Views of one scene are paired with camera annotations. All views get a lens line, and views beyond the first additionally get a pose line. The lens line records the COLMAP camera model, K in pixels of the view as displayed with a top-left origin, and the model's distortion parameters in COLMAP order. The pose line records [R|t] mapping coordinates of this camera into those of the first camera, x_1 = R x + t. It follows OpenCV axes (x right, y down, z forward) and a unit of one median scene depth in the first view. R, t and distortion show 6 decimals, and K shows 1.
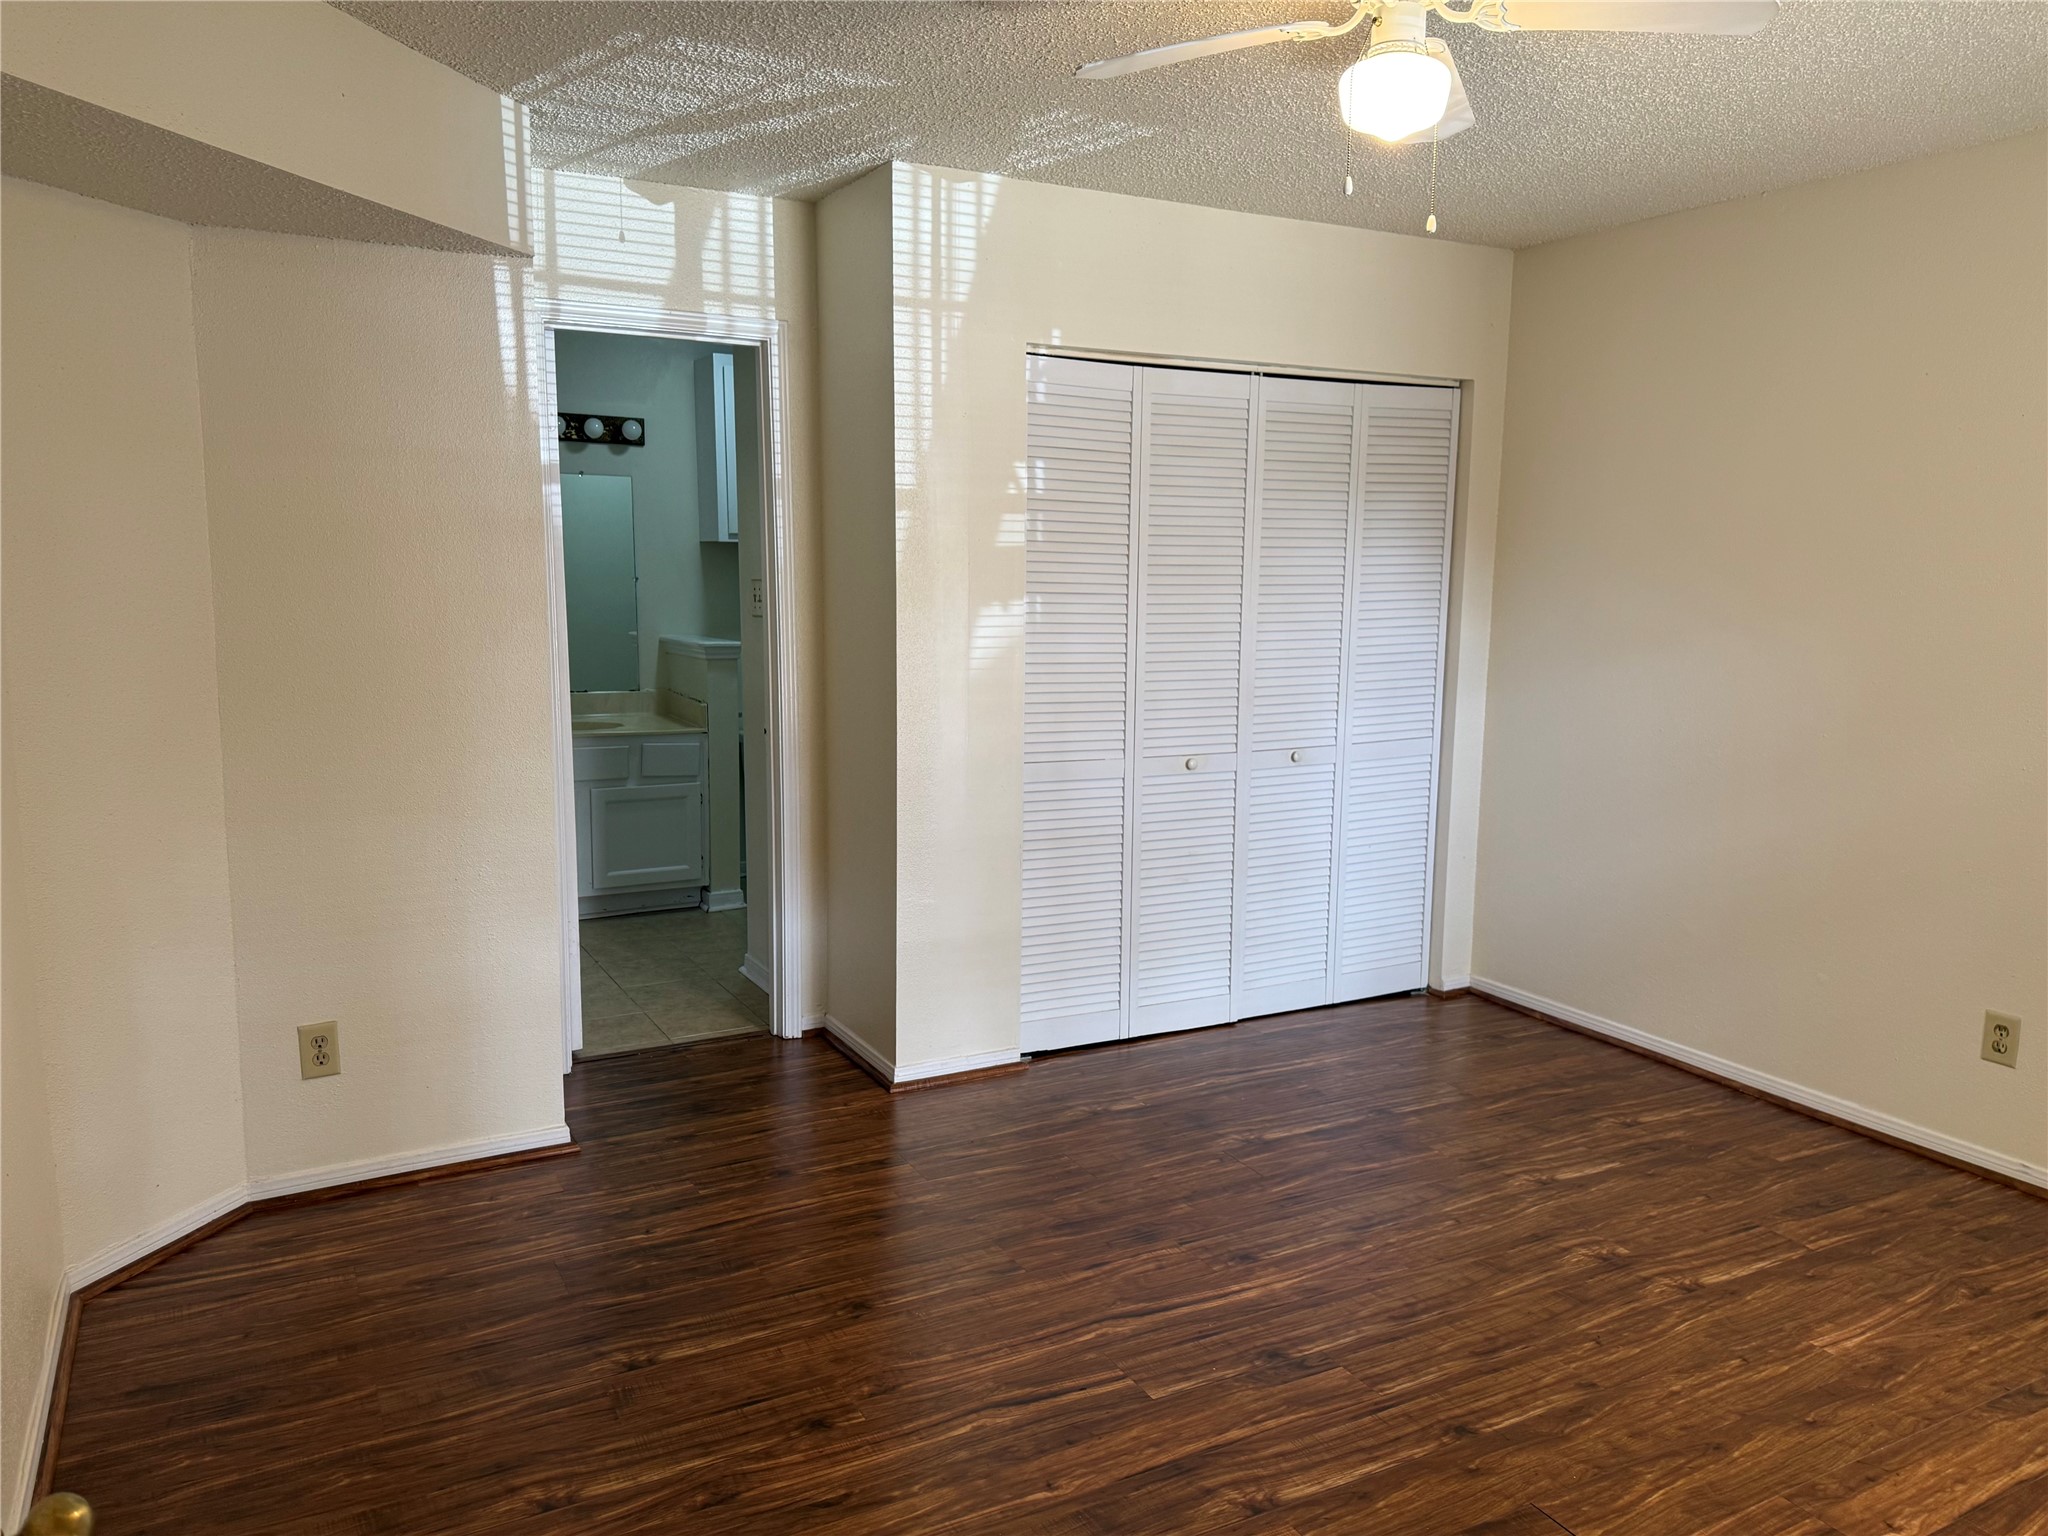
lens RADIAL K [[1427.8, 0, 1024.0], [0, 1427.8, 768.0], [0, 0, 1]] dist [0.001623, -0.049375]
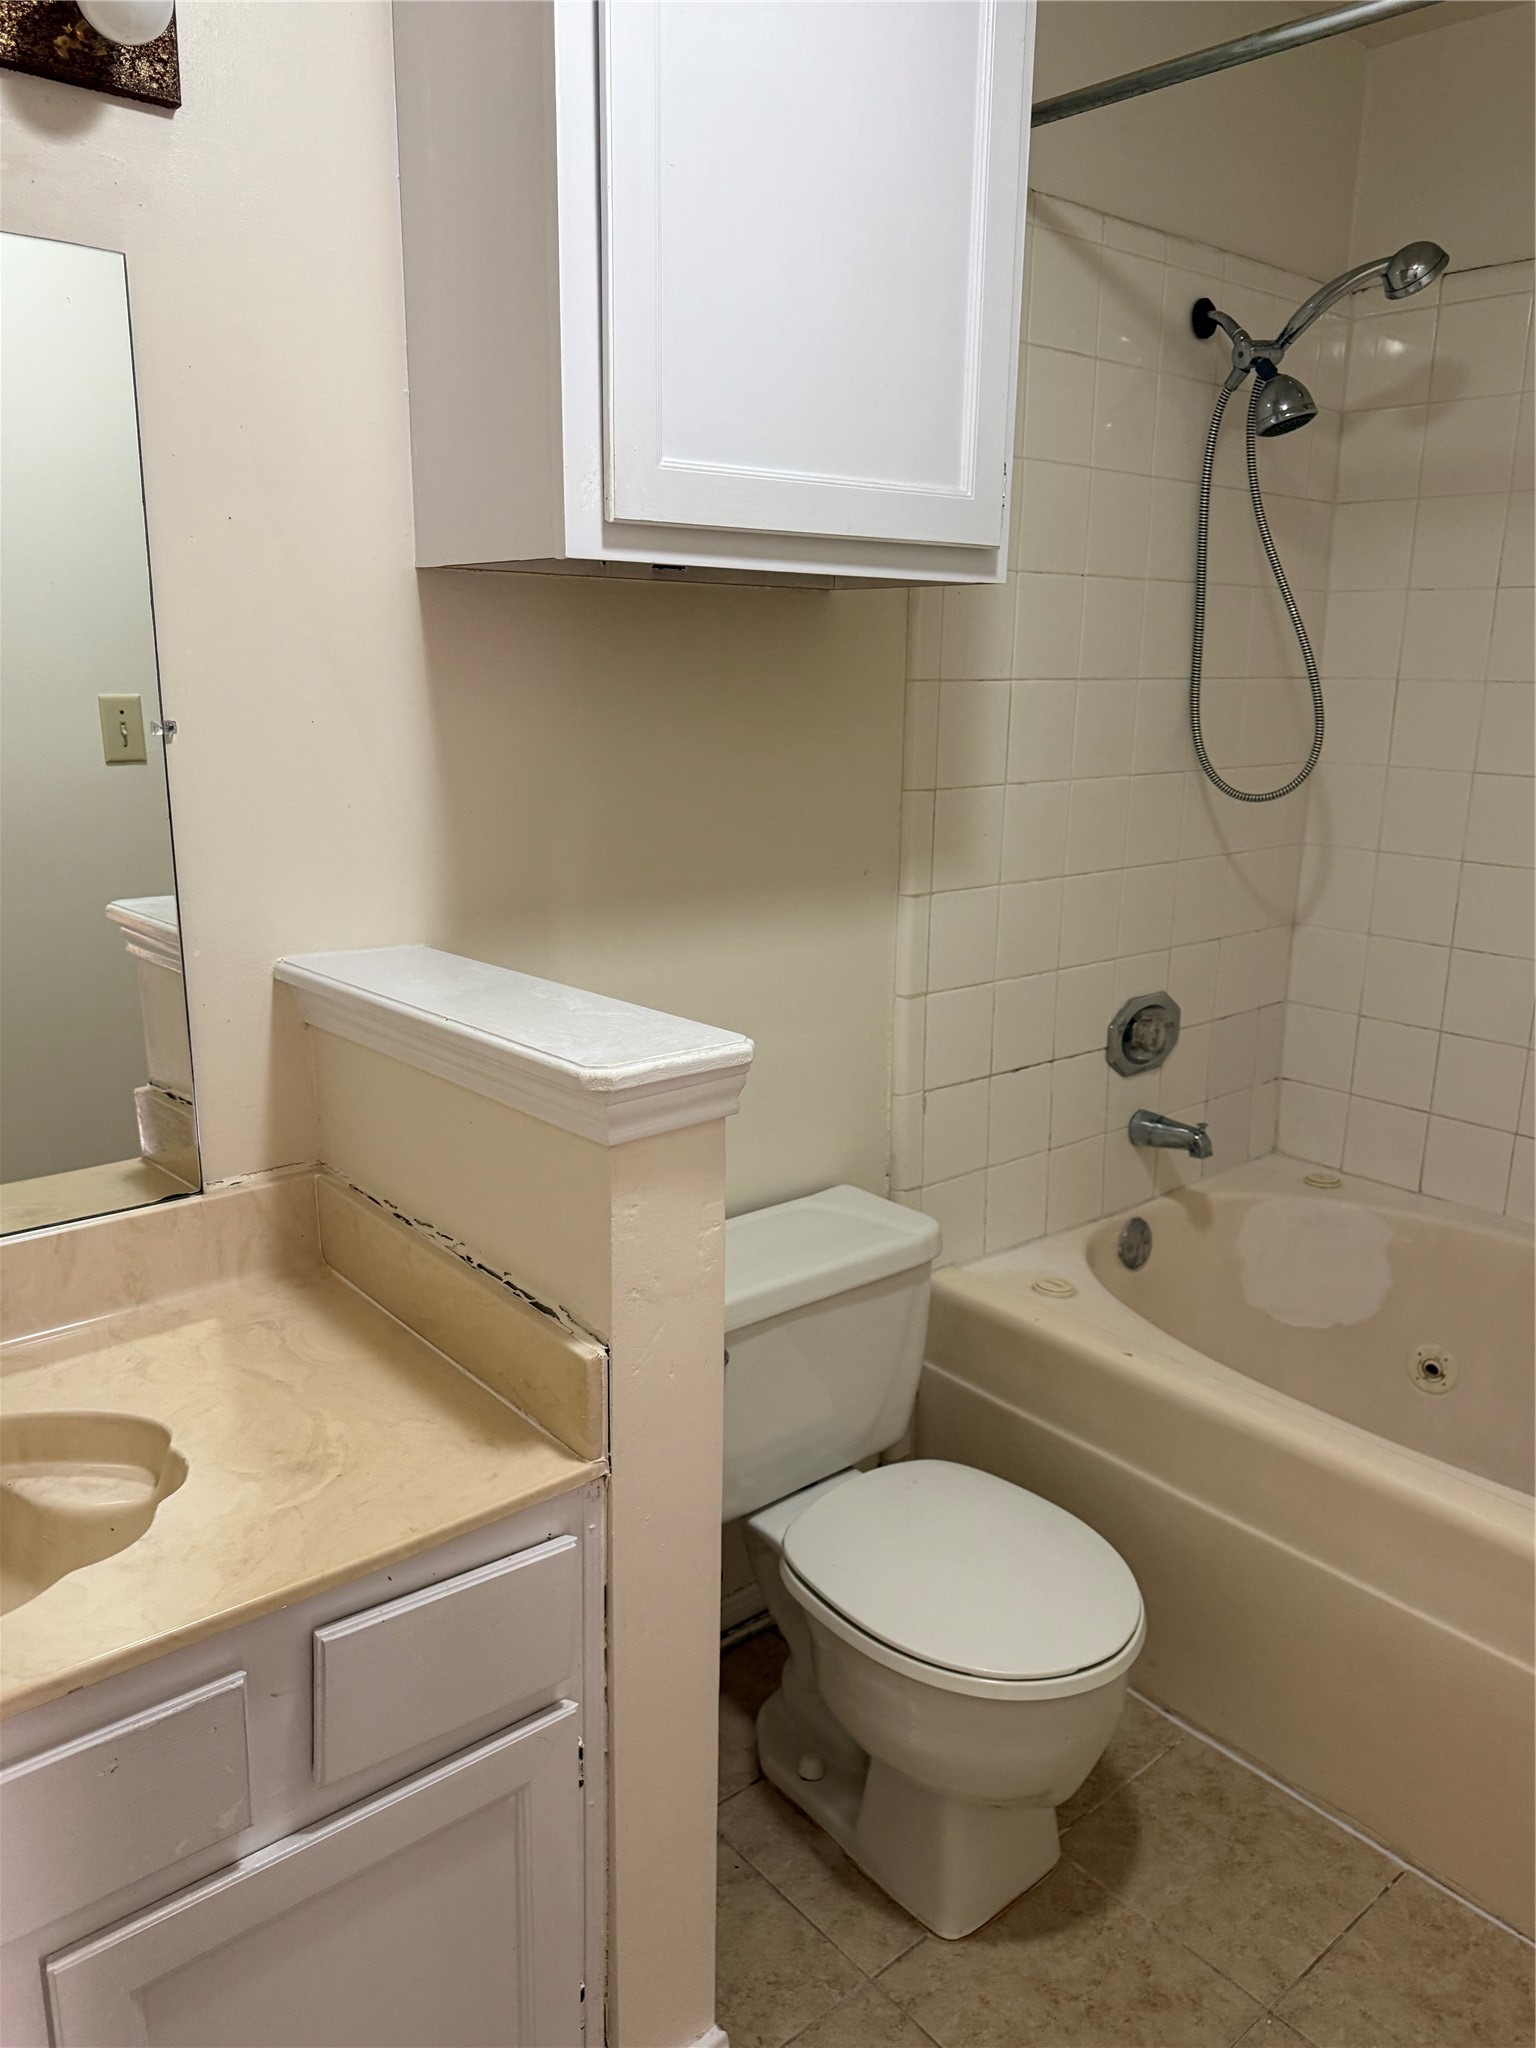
lens RADIAL K [[1427.8, 0, 768.0], [0, 1427.8, 1024.0], [0, 0, 1]] dist [0.001623, -0.049375]
pose [[0.979574, -0.046031, 0.195747, -0.226061], [0.028135, 0.995246, 0.093243, -0.105252], [-0.199108, -0.085831, 0.976212, 0.762038]]
